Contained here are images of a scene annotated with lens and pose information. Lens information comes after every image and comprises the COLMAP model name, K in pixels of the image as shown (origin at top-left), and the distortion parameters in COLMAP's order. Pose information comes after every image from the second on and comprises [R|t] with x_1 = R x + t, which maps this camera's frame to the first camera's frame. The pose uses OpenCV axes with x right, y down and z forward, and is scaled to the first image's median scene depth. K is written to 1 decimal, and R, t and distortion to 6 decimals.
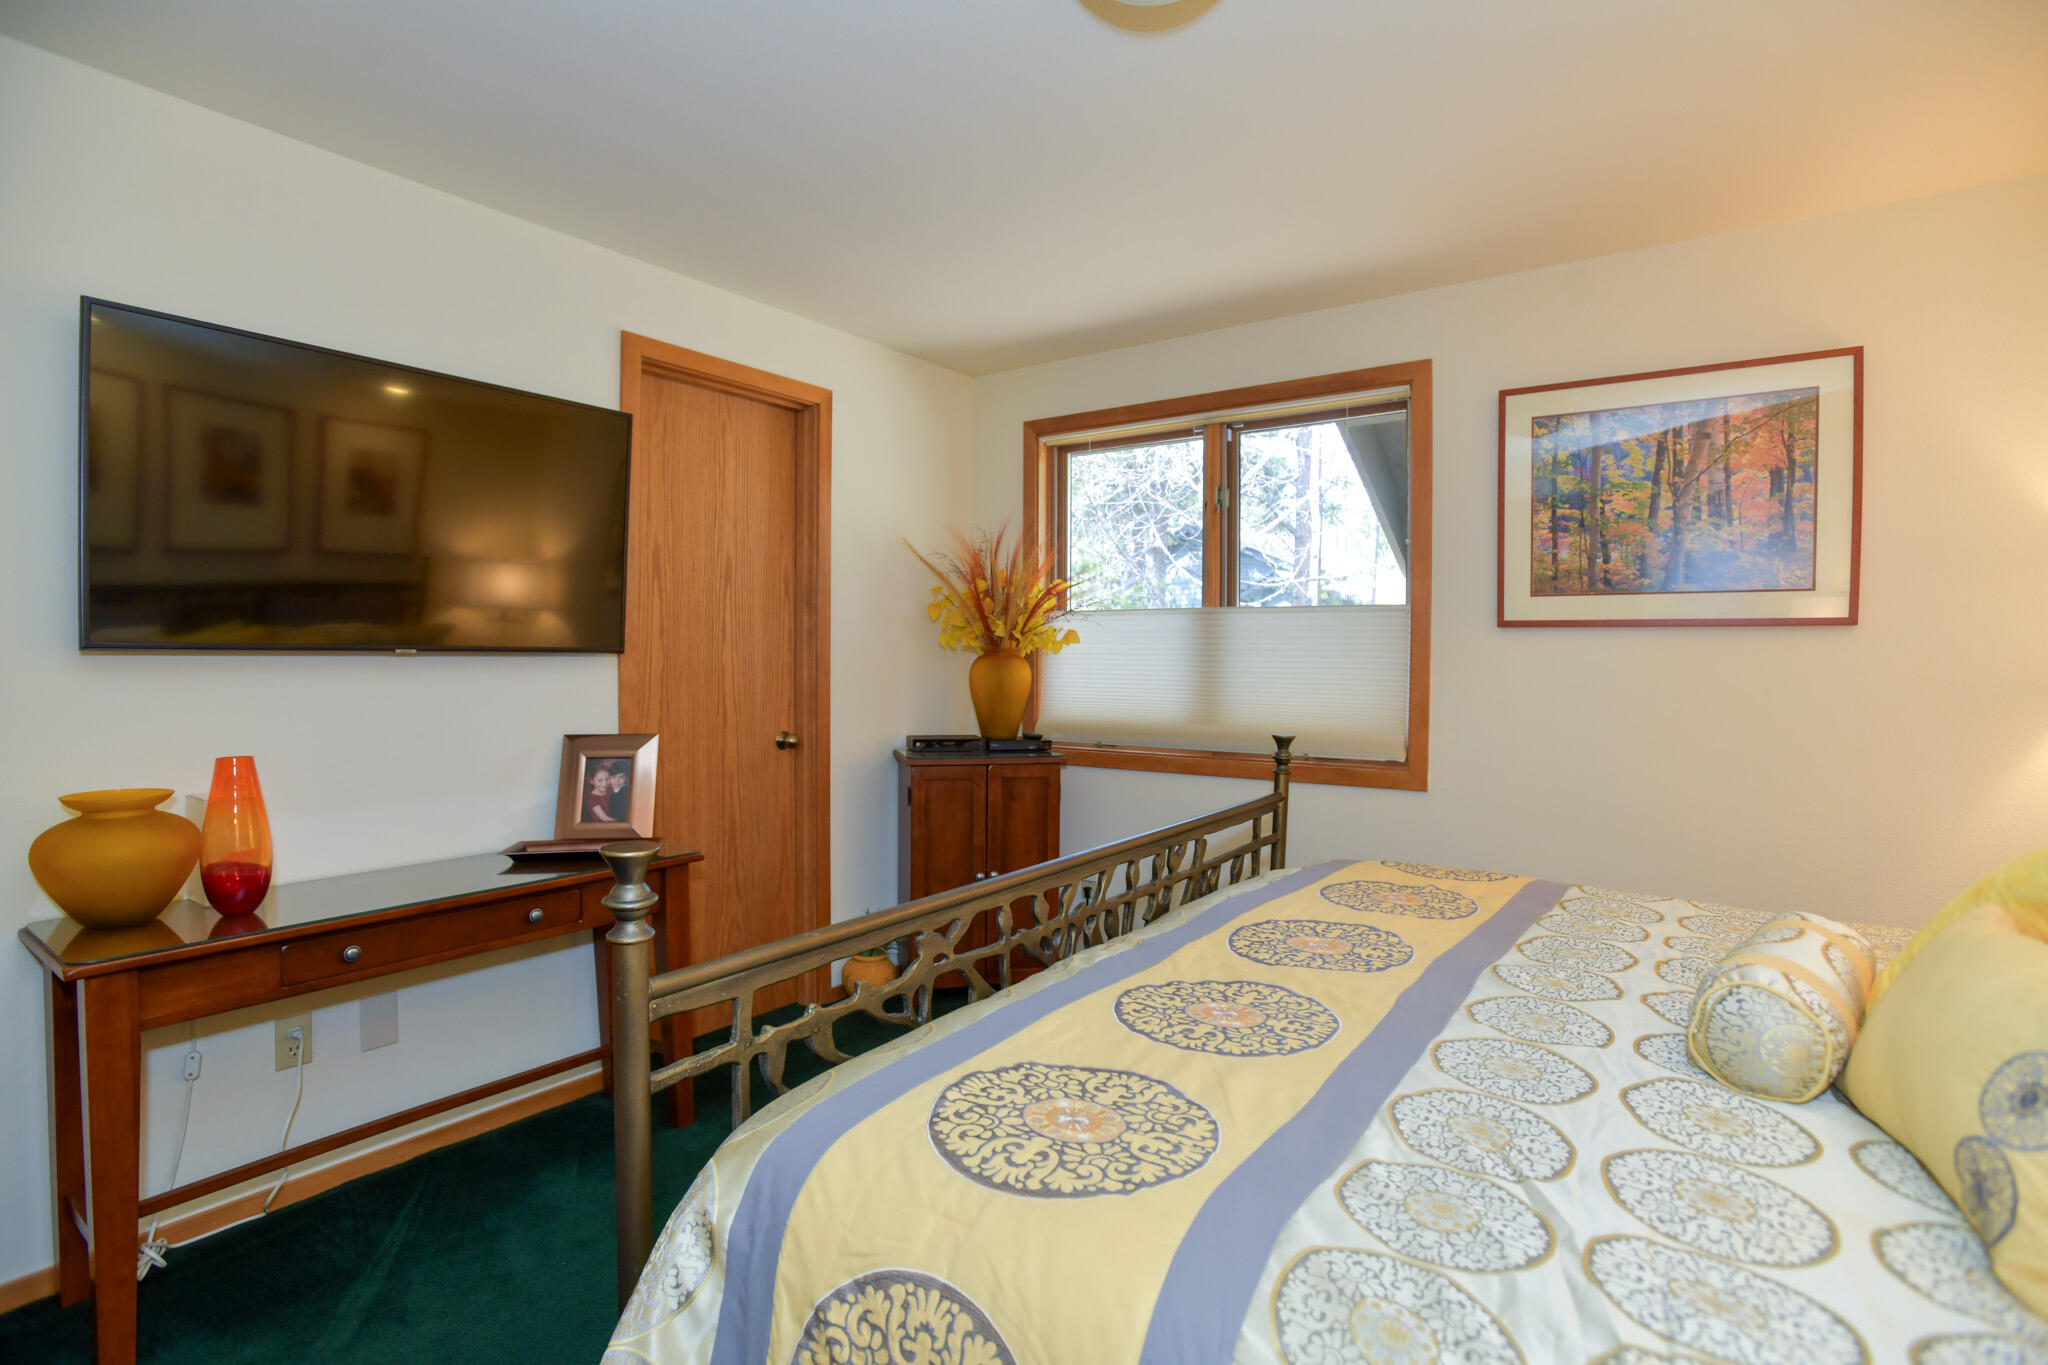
lens RADIAL K [[1007.4, 0, 1025.4], [0, 1007.4, 672.3], [0, 0, 1]] dist [-0.033381, 0.006343]
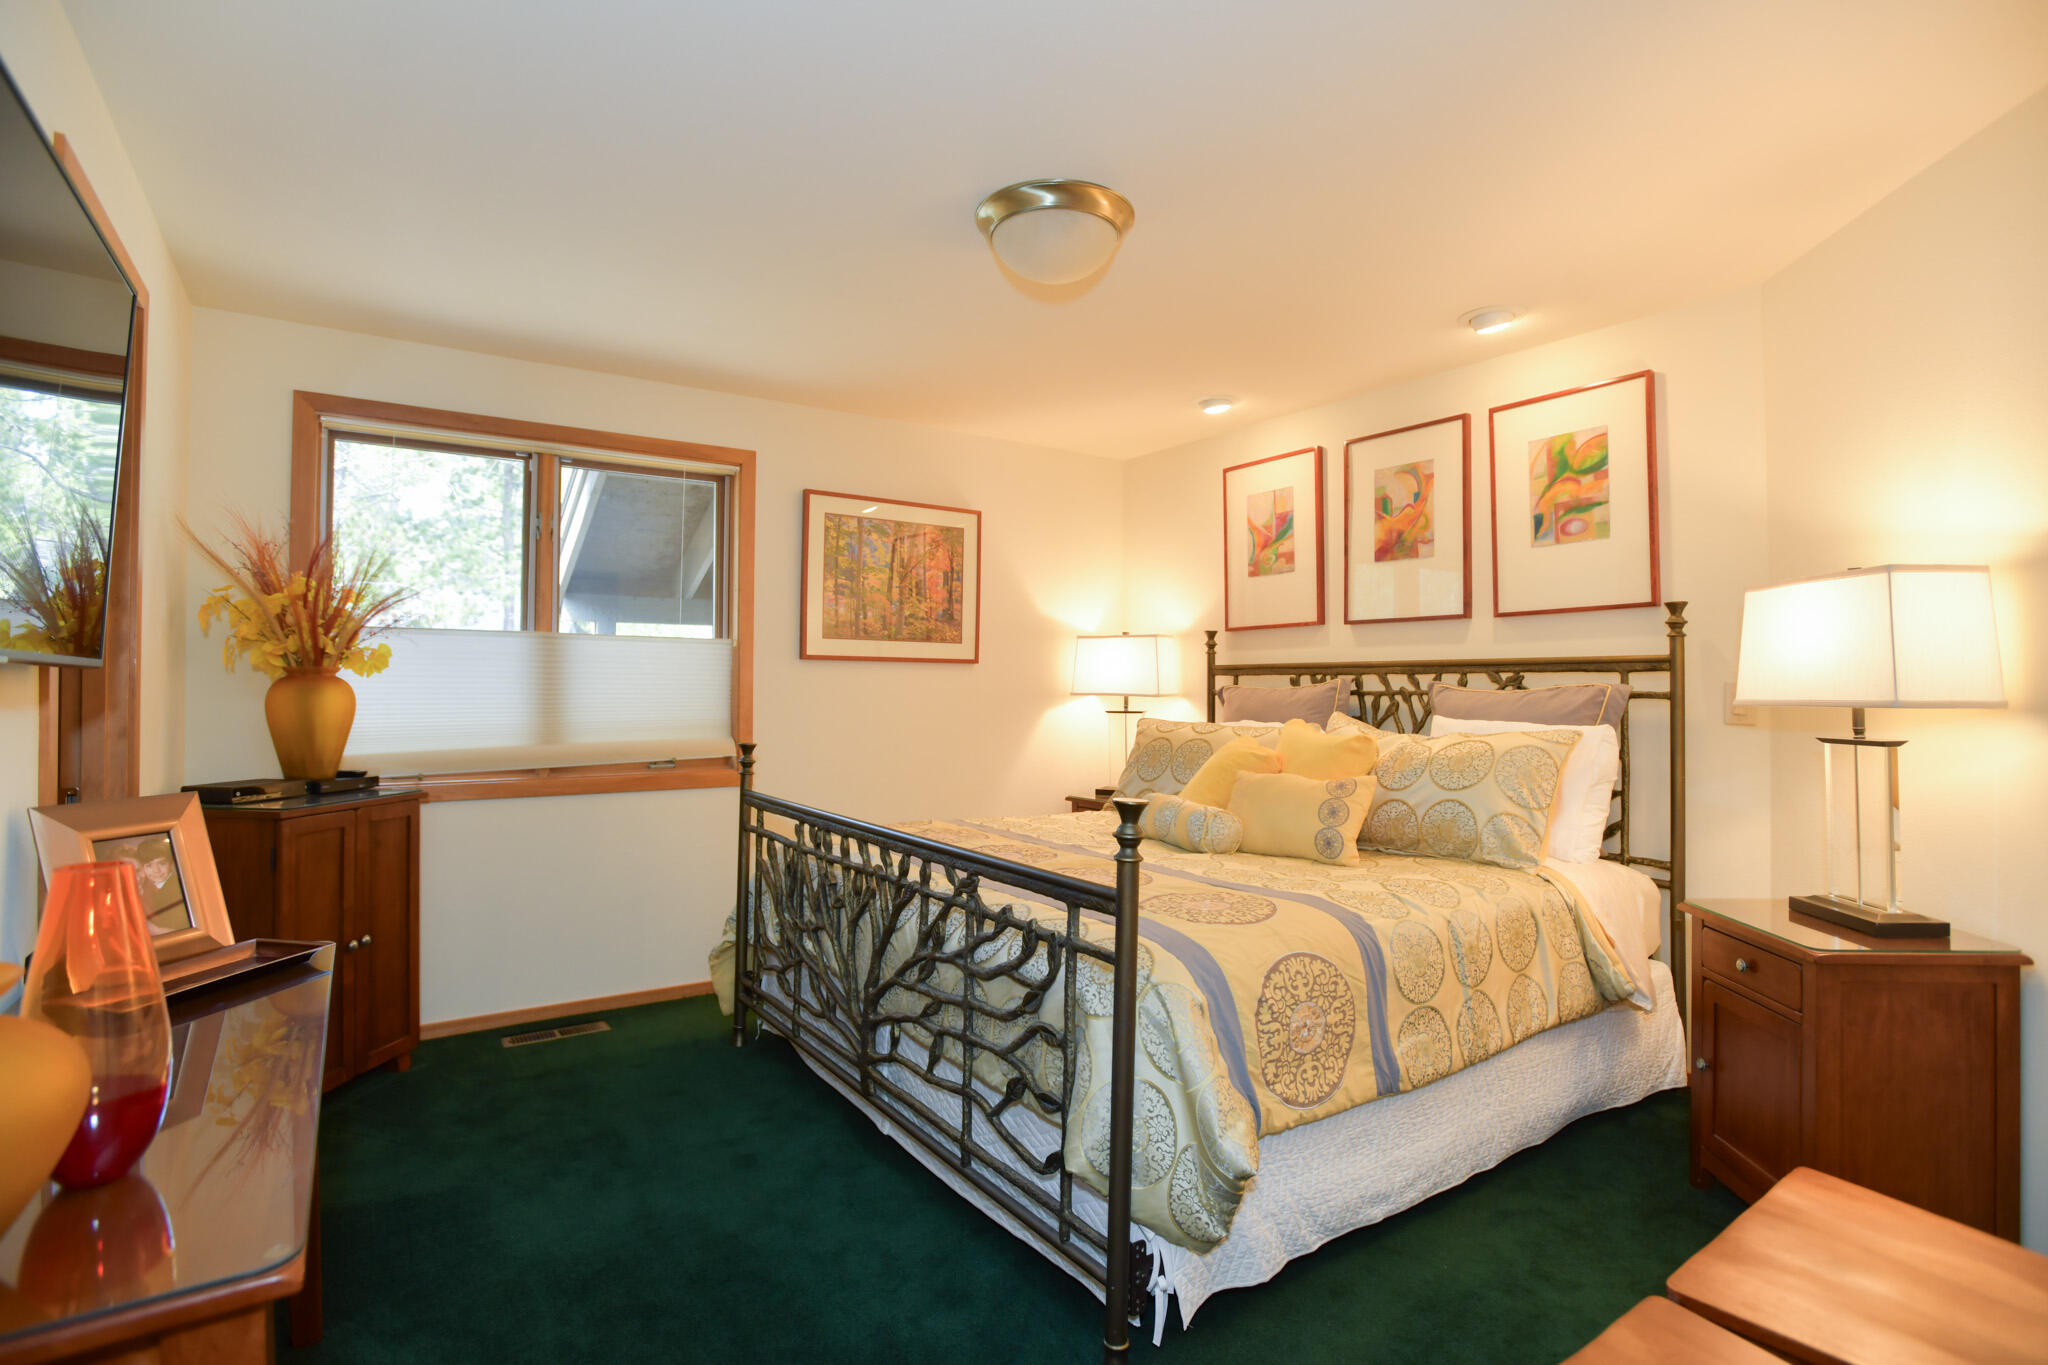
lens RADIAL K [[1007.4, 0, 1031.3], [0, 1007.4, 685.5], [0, 0, 1]] dist [-0.033381, 0.006343]
pose [[0.347727, -0.002720, 0.937592, -0.746466], [0.010919, 0.999940, -0.001148, -0.003634], [-0.937532, 0.010636, 0.347735, 0.227653]]
